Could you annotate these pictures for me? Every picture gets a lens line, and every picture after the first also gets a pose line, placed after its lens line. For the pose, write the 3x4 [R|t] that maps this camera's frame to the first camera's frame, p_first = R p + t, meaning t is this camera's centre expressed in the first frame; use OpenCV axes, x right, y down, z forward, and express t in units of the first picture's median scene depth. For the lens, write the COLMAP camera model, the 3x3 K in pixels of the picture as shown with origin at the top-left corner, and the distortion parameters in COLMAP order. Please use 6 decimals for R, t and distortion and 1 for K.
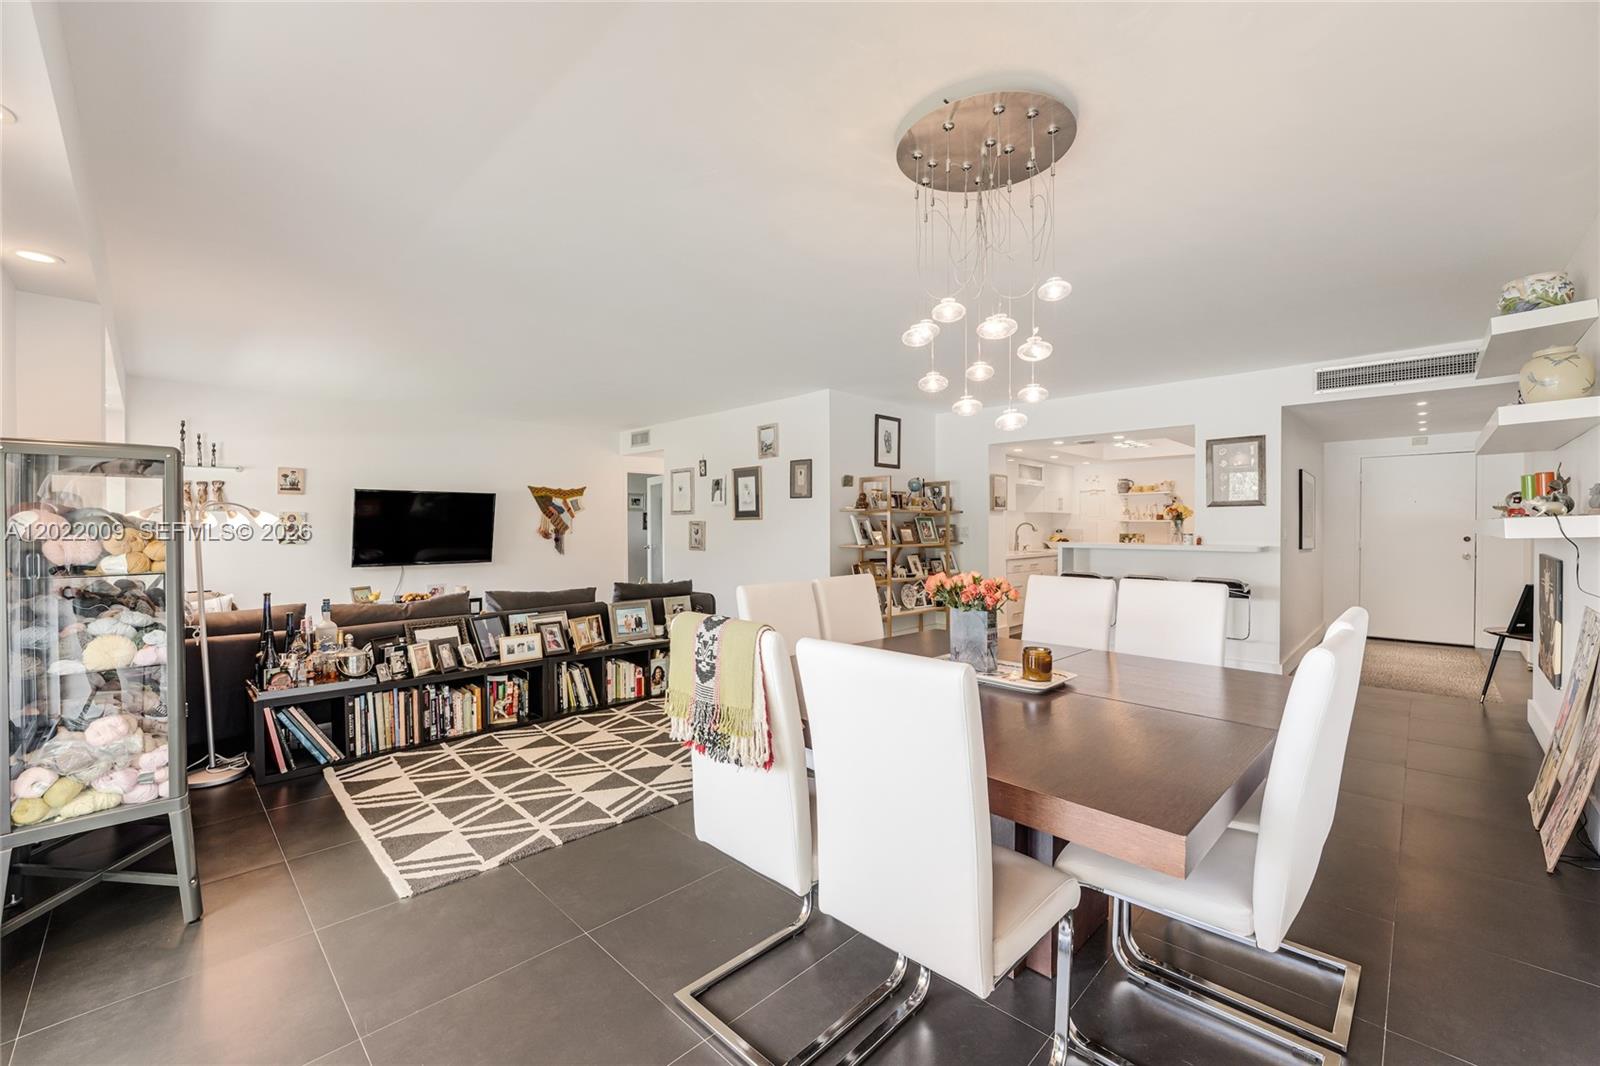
lens RADIAL K [[649.3, 0, 796.8], [0, 649.3, 539.8], [0, 0, 1]] dist [-0.038947, -0.000259]
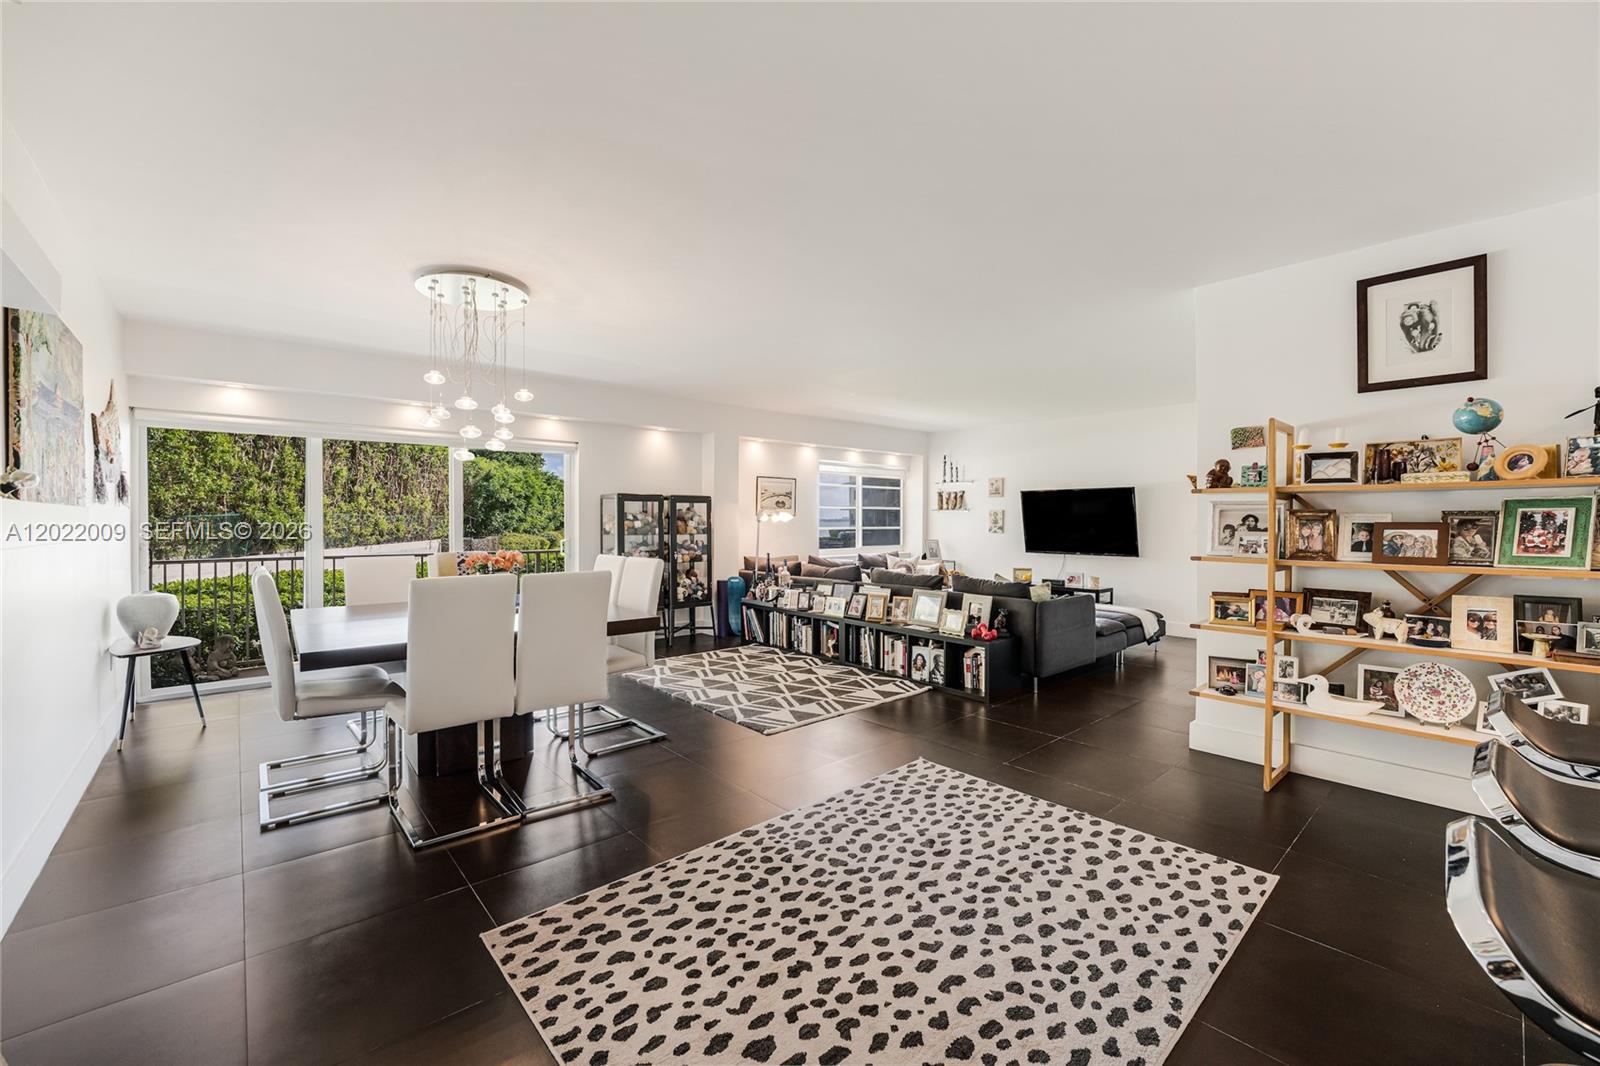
lens RADIAL K [[649.3, 0, 794.1], [0, 649.3, 523.3], [0, 0, 1]] dist [-0.038947, -0.000259]
pose [[-0.069051, 0.002069, -0.997611, 0.639439], [-0.023939, 0.999706, 0.003730, -0.009858], [0.997326, 0.024140, -0.068981, 0.659304]]
